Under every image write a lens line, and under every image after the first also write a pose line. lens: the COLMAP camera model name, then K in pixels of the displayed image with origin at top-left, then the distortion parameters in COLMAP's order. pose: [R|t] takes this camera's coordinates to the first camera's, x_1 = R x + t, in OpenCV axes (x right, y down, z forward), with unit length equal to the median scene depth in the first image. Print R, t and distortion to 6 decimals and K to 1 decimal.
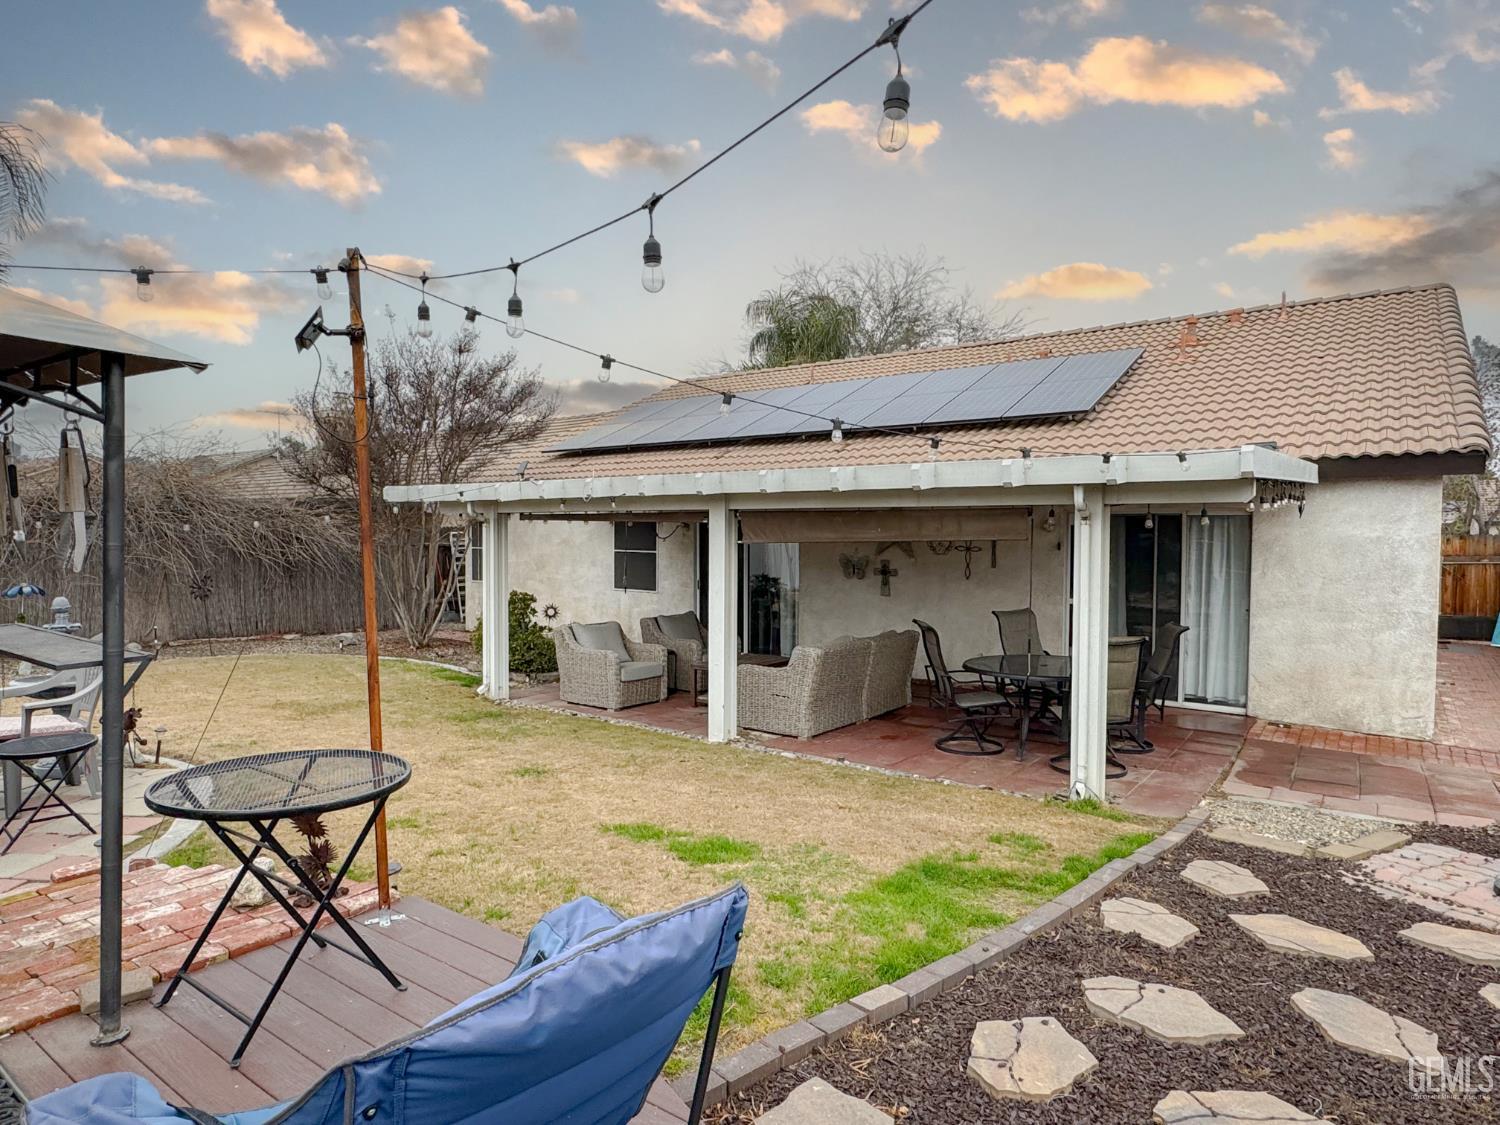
lens RADIAL K [[889.1, 0, 750.0], [0, 889.1, 562.5], [0, 0, 1]] dist [0.002577, -0.000034]
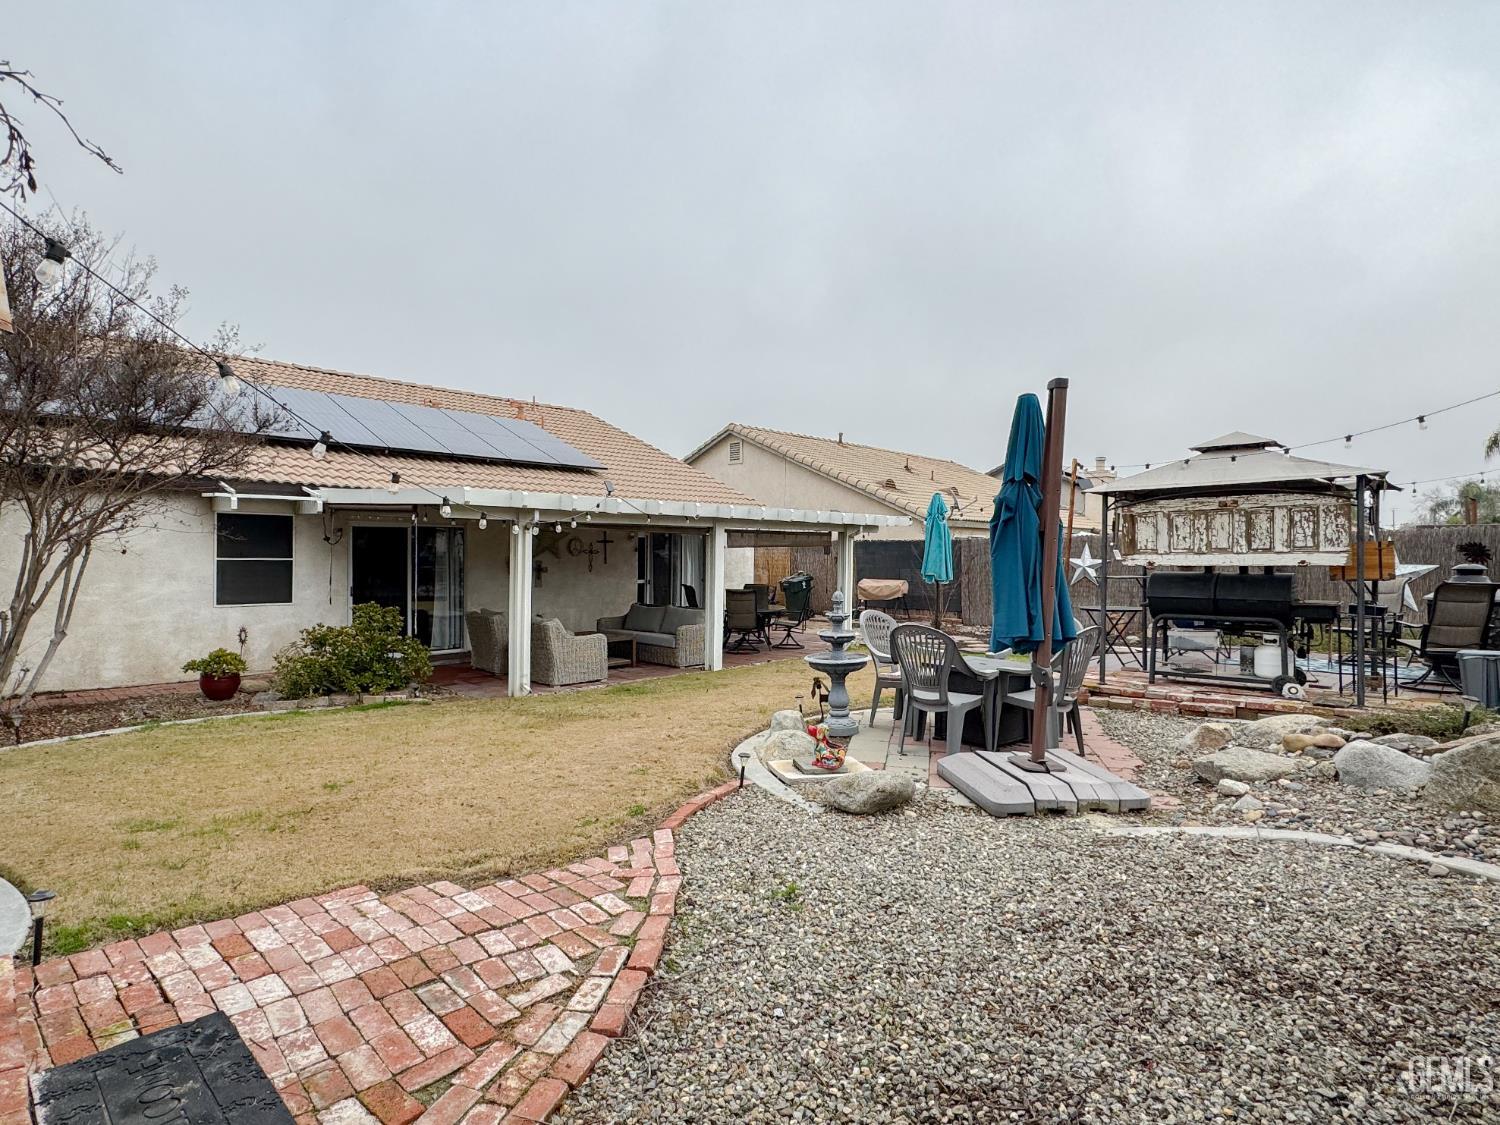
lens RADIAL K [[798.7, 0, 750.0], [0, 798.7, 562.5], [0, 0, 1]] dist [-0.000413, 0.000405]
pose [[0.127022, -0.017749, 0.991741, -0.924551], [0.027860, 0.999509, 0.014320, -0.007888], [-0.991509, 0.025811, 0.127454, 0.460549]]
